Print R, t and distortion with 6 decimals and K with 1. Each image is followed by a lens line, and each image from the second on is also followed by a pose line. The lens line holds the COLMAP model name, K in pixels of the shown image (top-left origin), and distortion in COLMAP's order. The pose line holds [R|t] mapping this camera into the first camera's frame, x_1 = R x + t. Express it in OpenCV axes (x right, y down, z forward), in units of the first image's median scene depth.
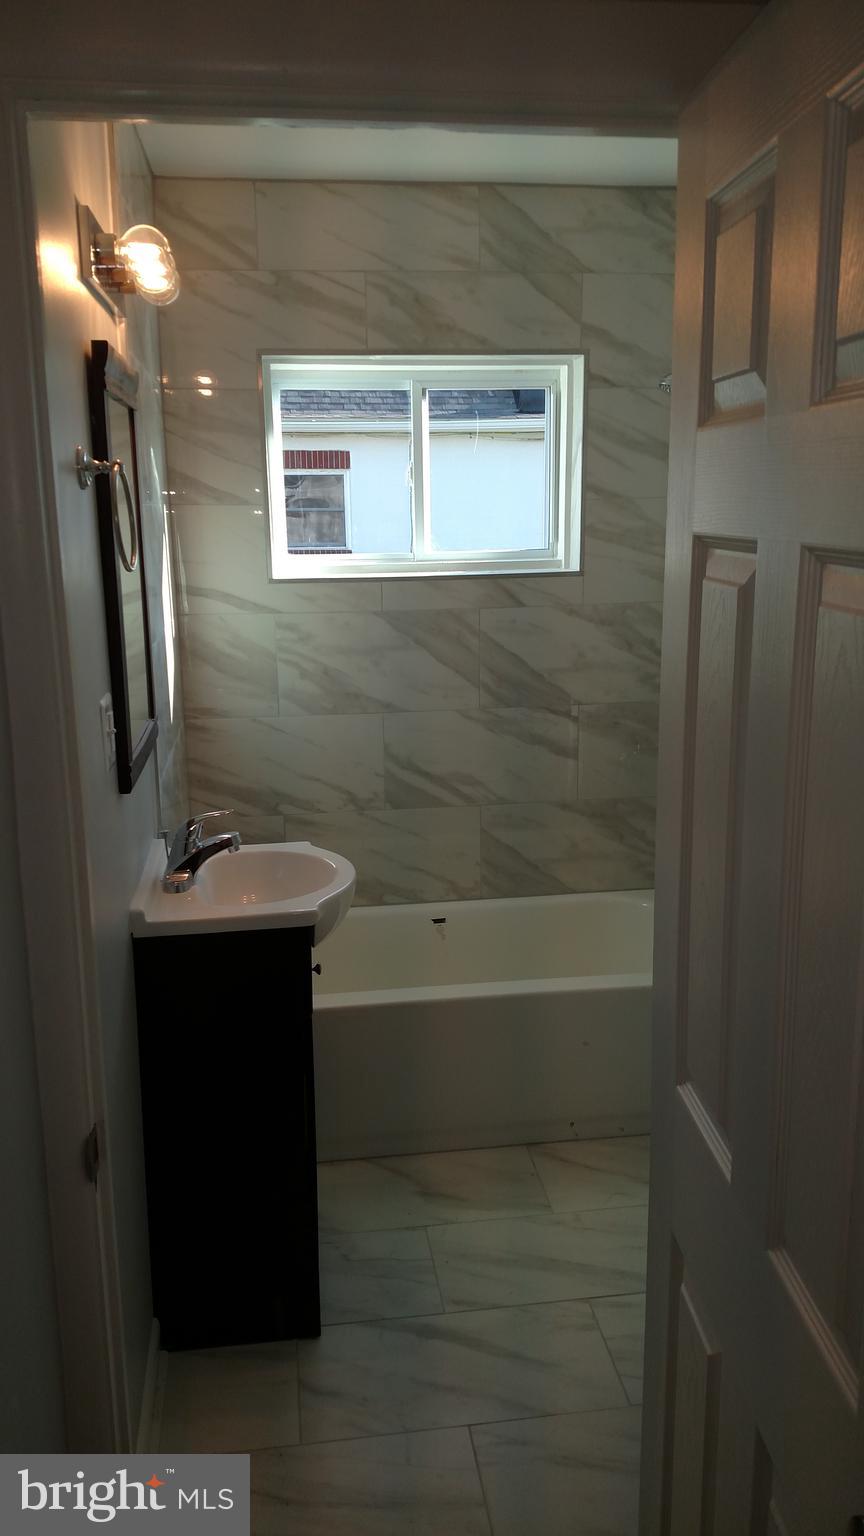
lens RADIAL K [[1165.3, 0, 437.8], [0, 1165.3, 759.5], [0, 0, 1]] dist [0.111603, -0.224986]
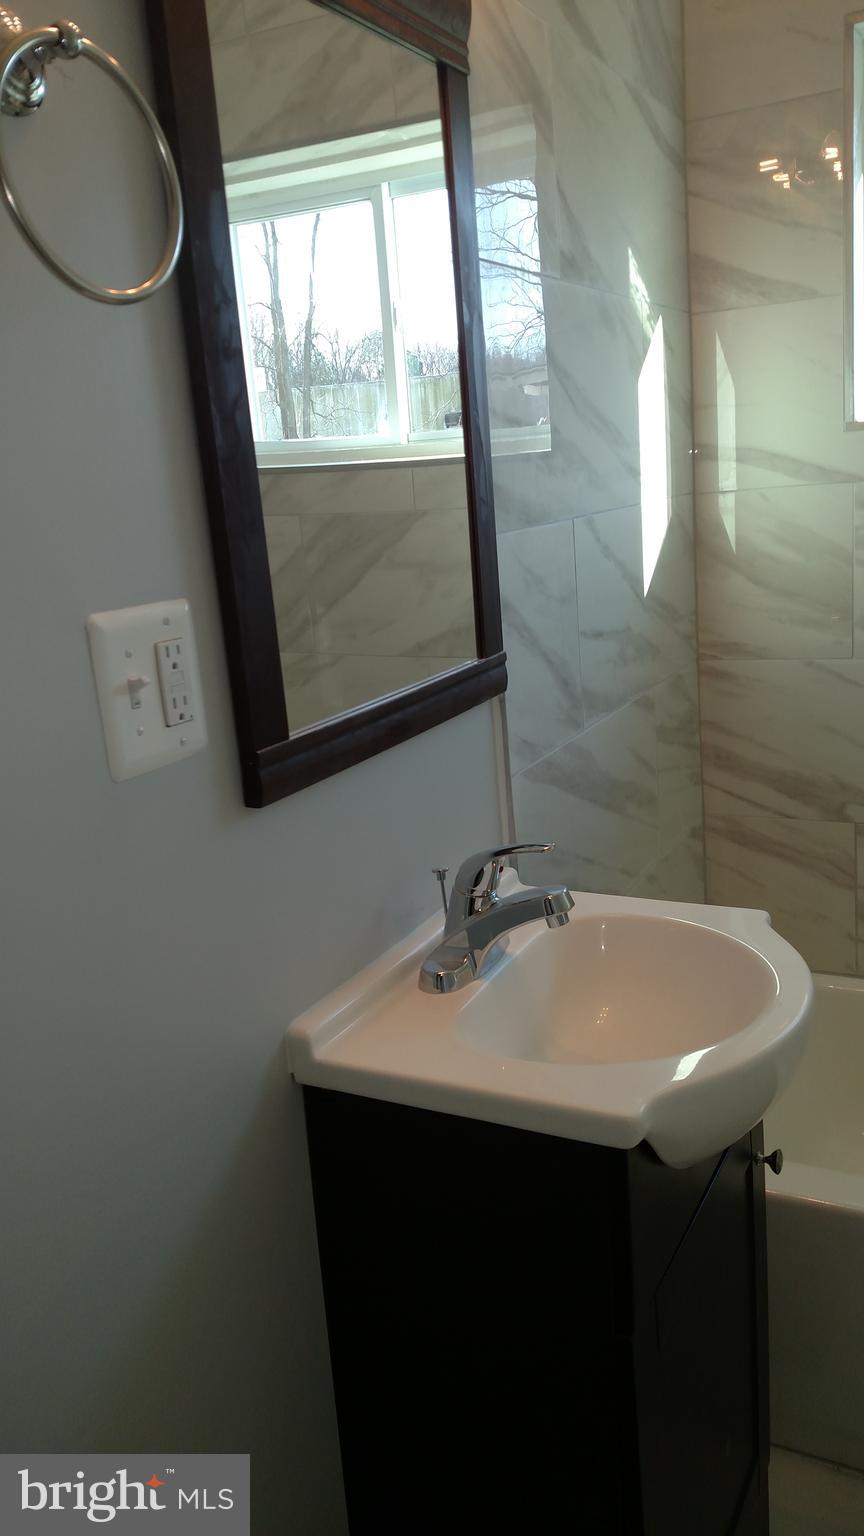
lens RADIAL K [[1165.3, 0, 437.8], [0, 1165.3, 759.5], [0, 0, 1]] dist [0.111603, -0.224986]
pose [[0.805461, 0.081164, -0.587065, 0.051137], [-0.049395, 0.996325, 0.069976, -0.017579], [0.590587, -0.027365, 0.806510, 0.394284]]
